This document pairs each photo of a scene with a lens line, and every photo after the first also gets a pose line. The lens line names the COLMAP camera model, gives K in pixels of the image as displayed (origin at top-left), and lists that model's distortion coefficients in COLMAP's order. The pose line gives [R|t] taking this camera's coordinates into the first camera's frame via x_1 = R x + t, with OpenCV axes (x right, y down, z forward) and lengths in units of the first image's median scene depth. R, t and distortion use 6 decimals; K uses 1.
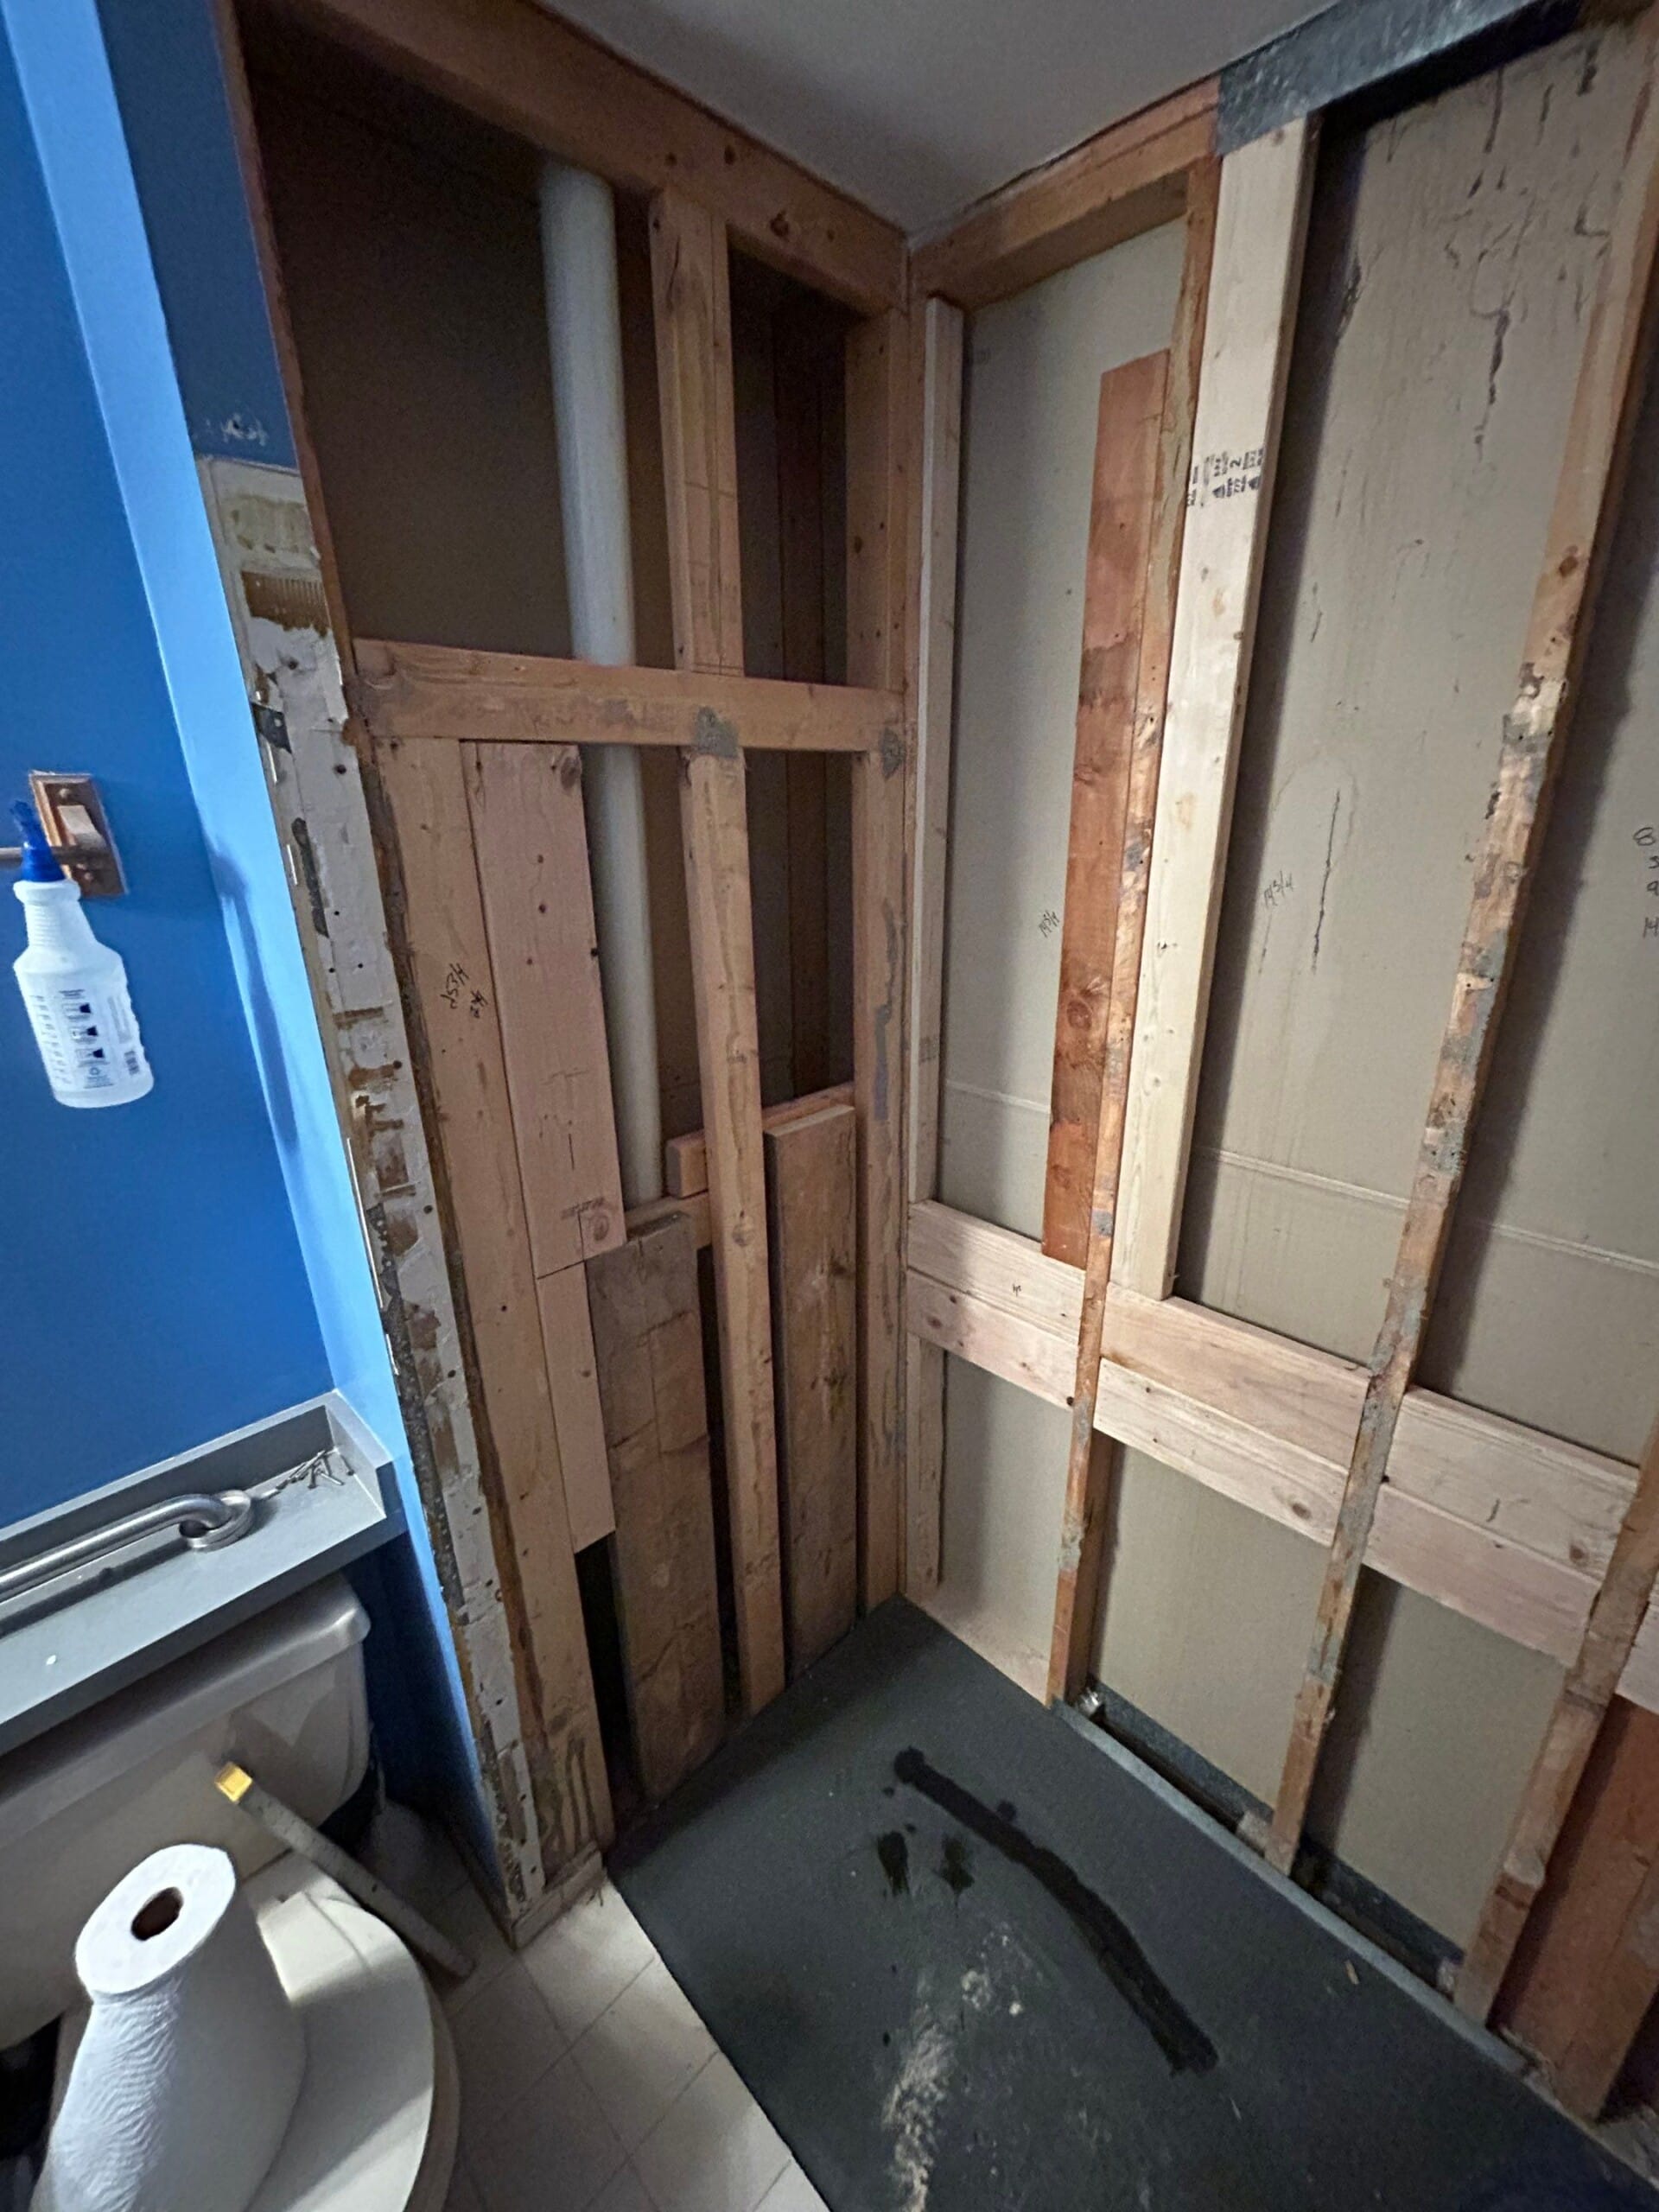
lens RADIAL K [[893.7, 0, 829.5], [0, 893.7, 1106.0], [0, 0, 1]] dist [0.003487, 0.000594]
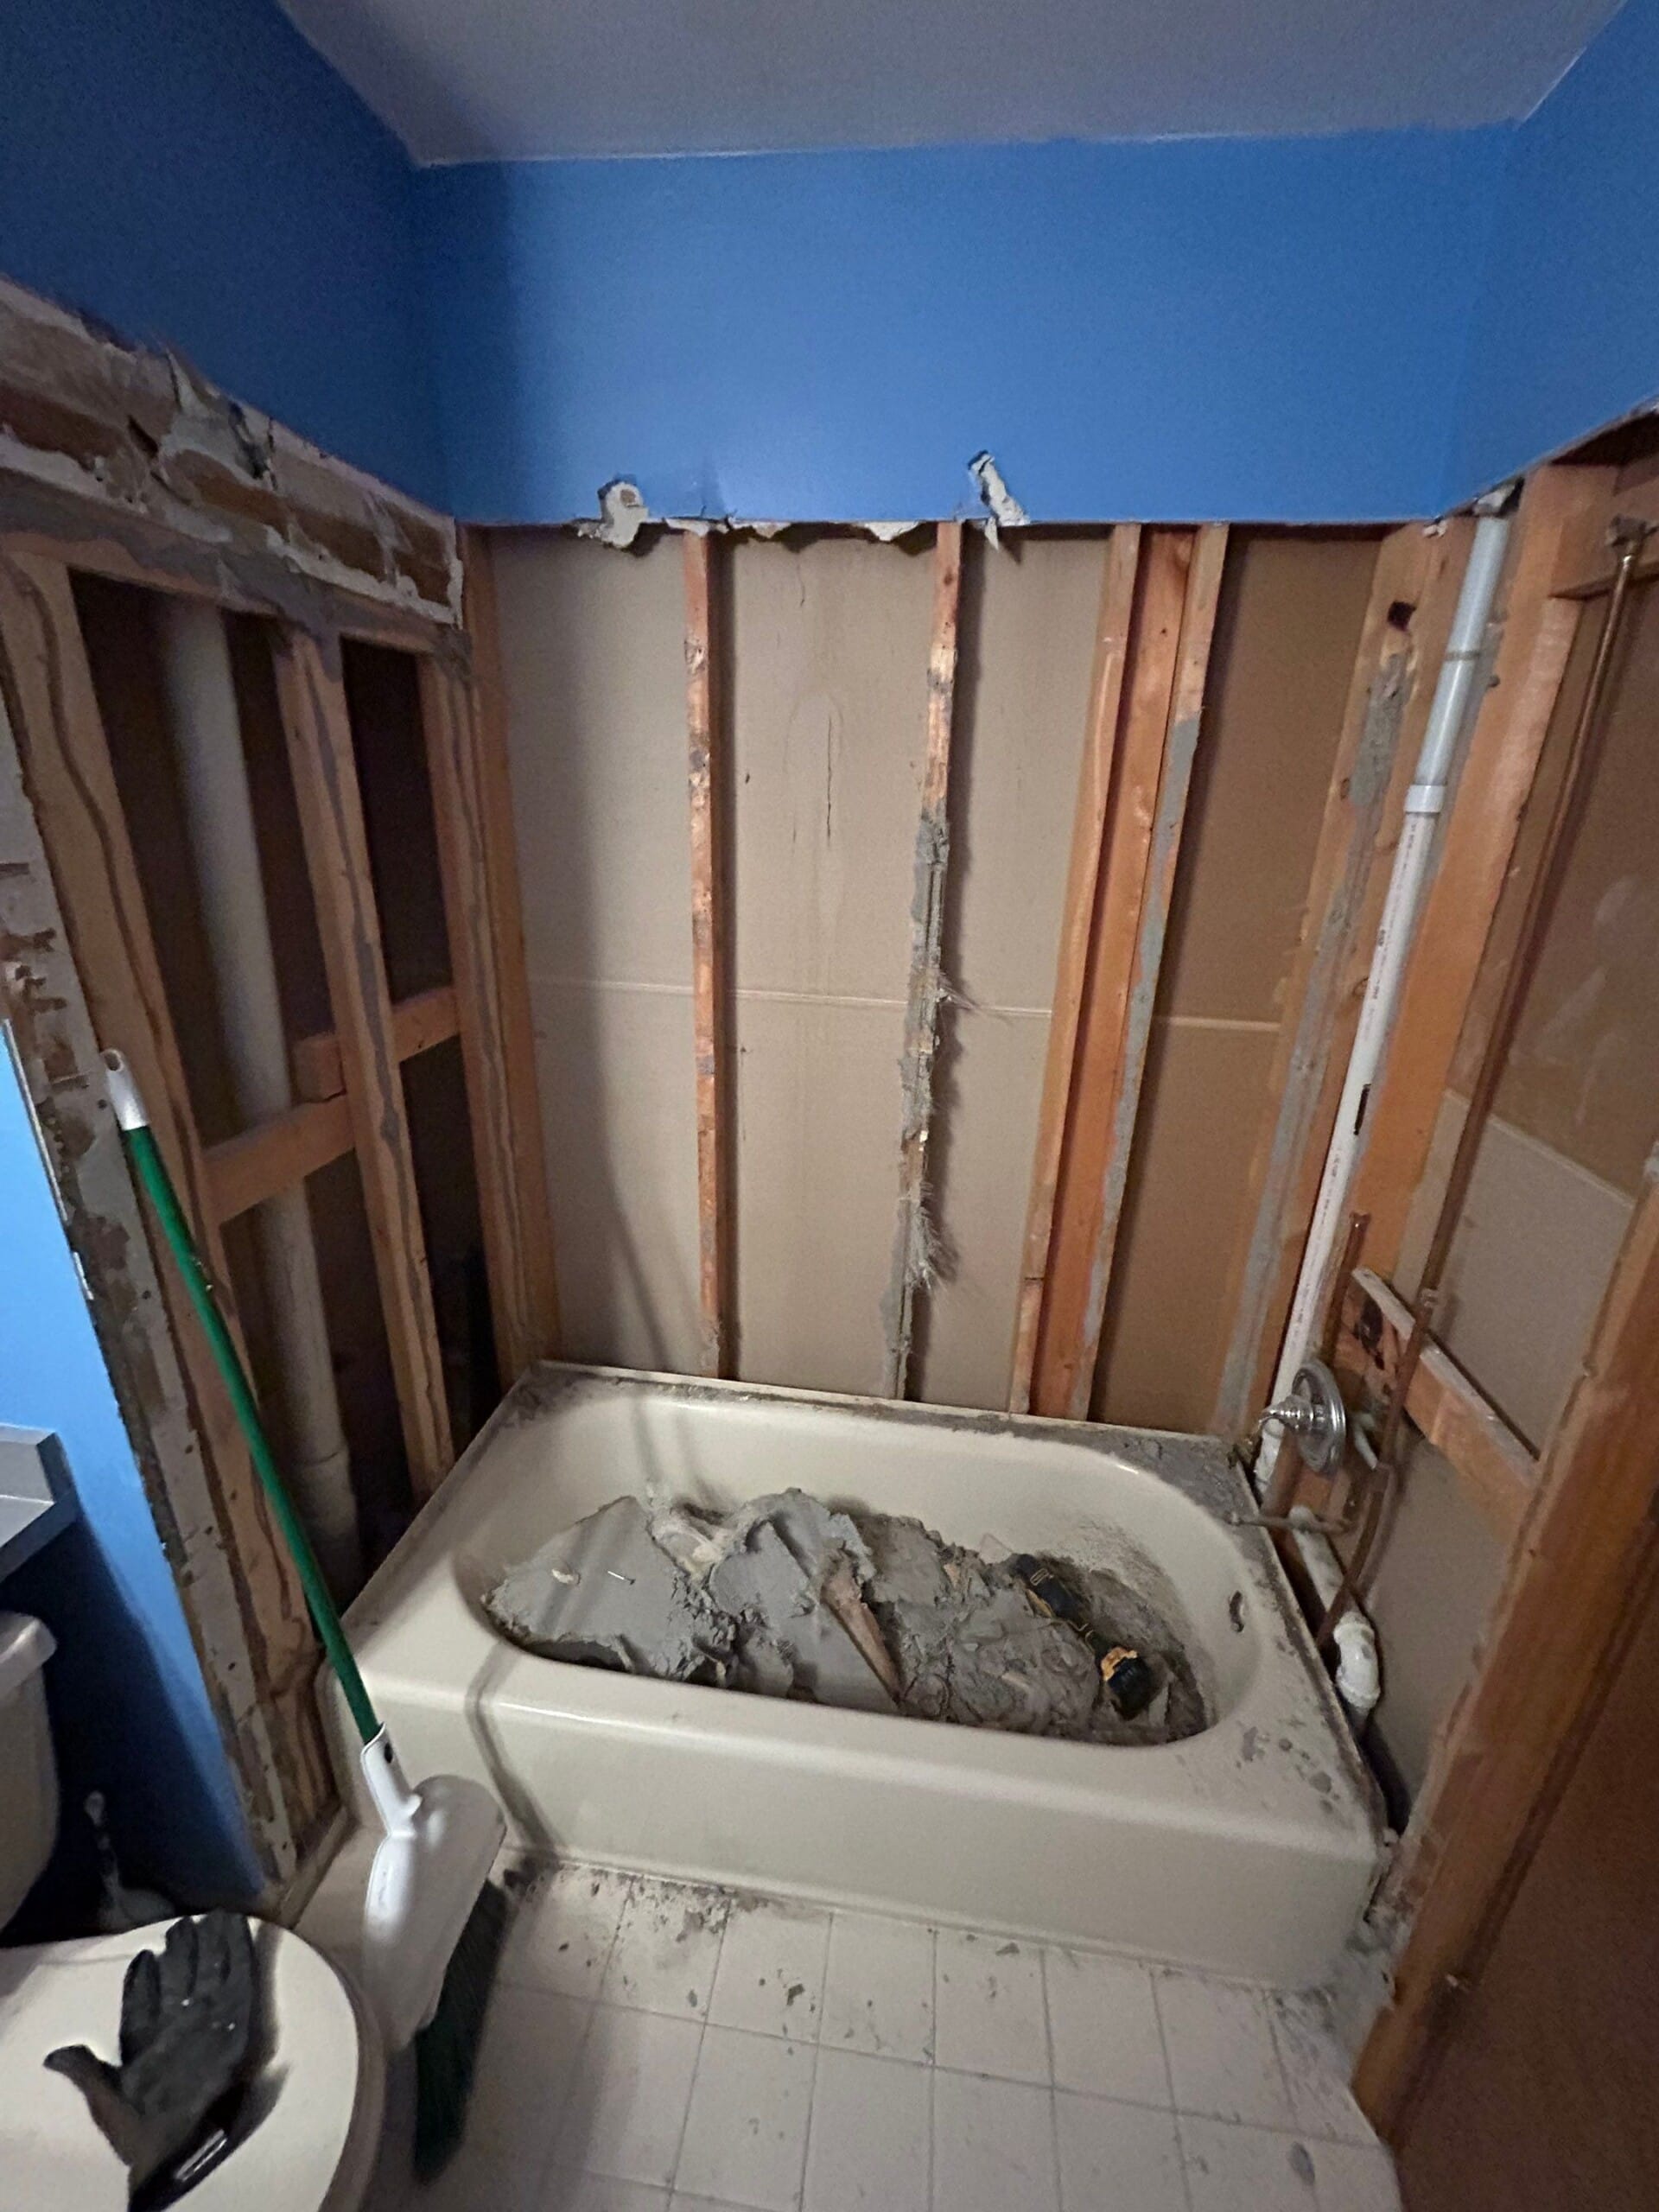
lens RADIAL K [[899.8, 0, 829.5], [0, 899.8, 1106.0], [0, 0, 1]] dist [-0.001278, -0.000111]
pose [[0.792034, -0.168974, 0.586626, -0.350052], [0.158438, 0.984900, 0.069779, 0.147849], [-0.589559, 0.037676, 0.806846, -0.122885]]
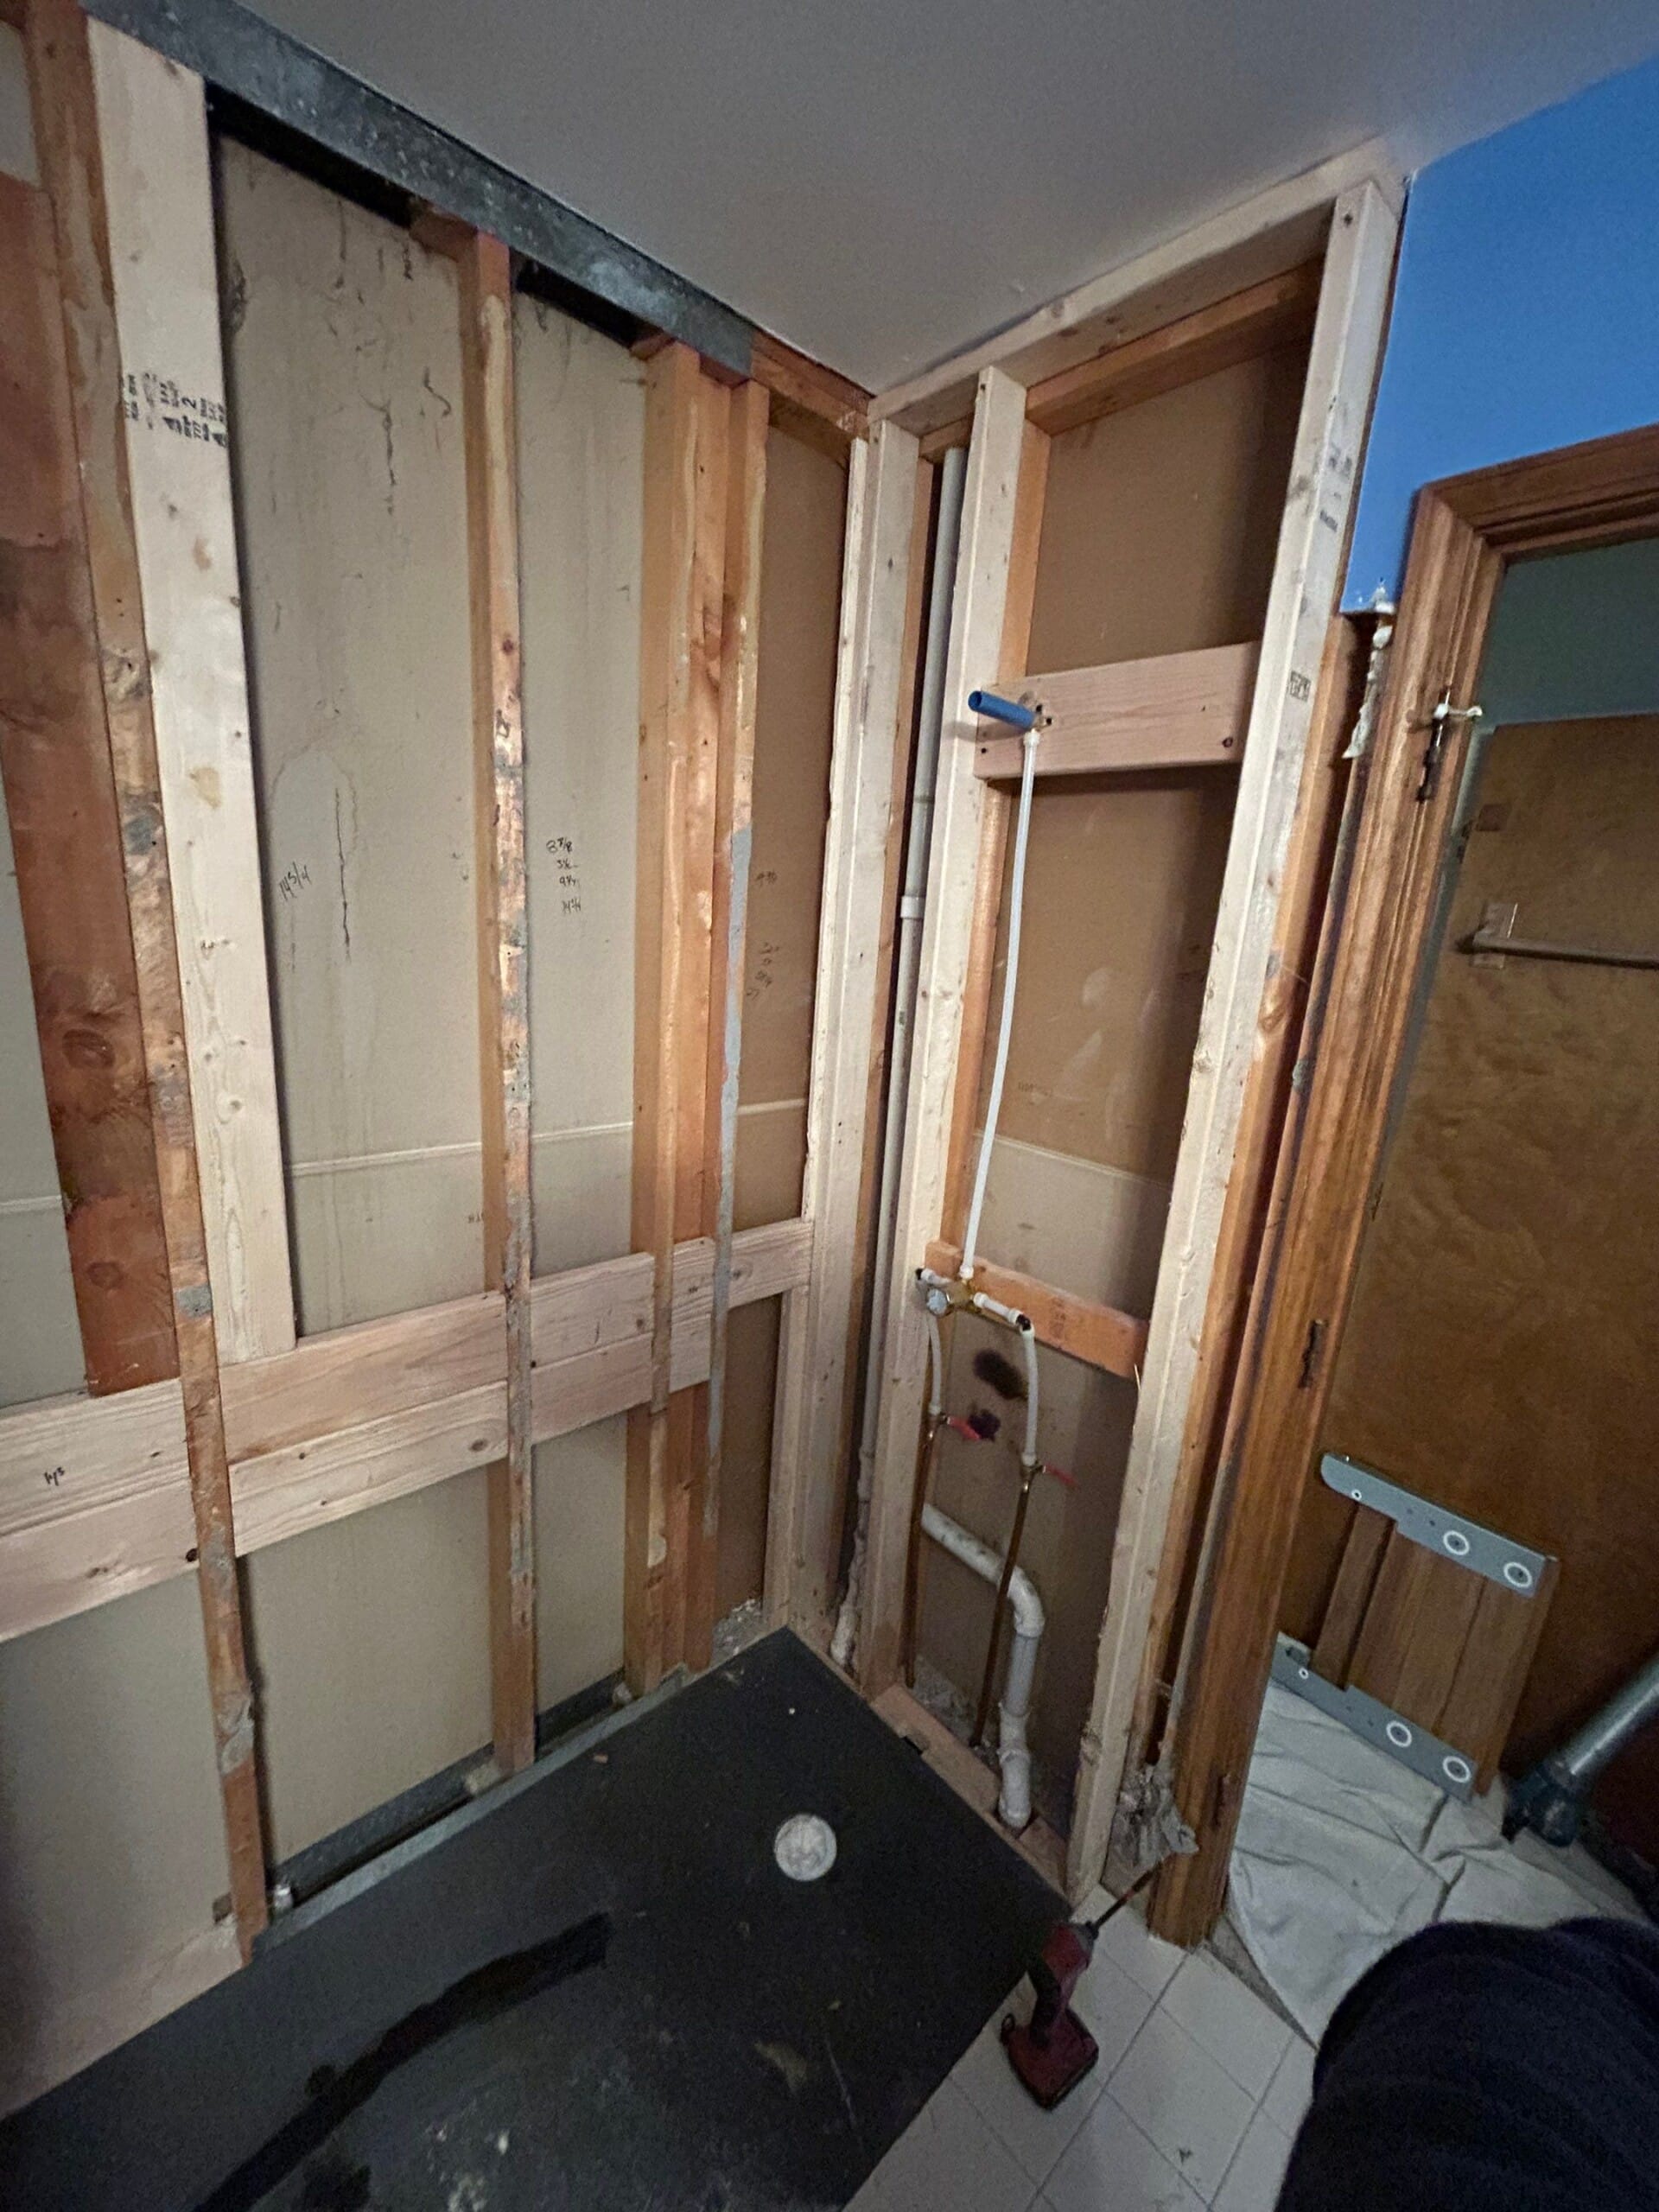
lens RADIAL K [[897.5, 0, 829.5], [0, 897.5, 1106.0], [0, 0, 1]] dist [0.003267, 0.000343]
pose [[0.043242, -0.212114, 0.976288, -0.478922], [0.261278, 0.945594, 0.193872, -0.047621], [-0.964295, 0.246699, 0.096310, 0.401650]]
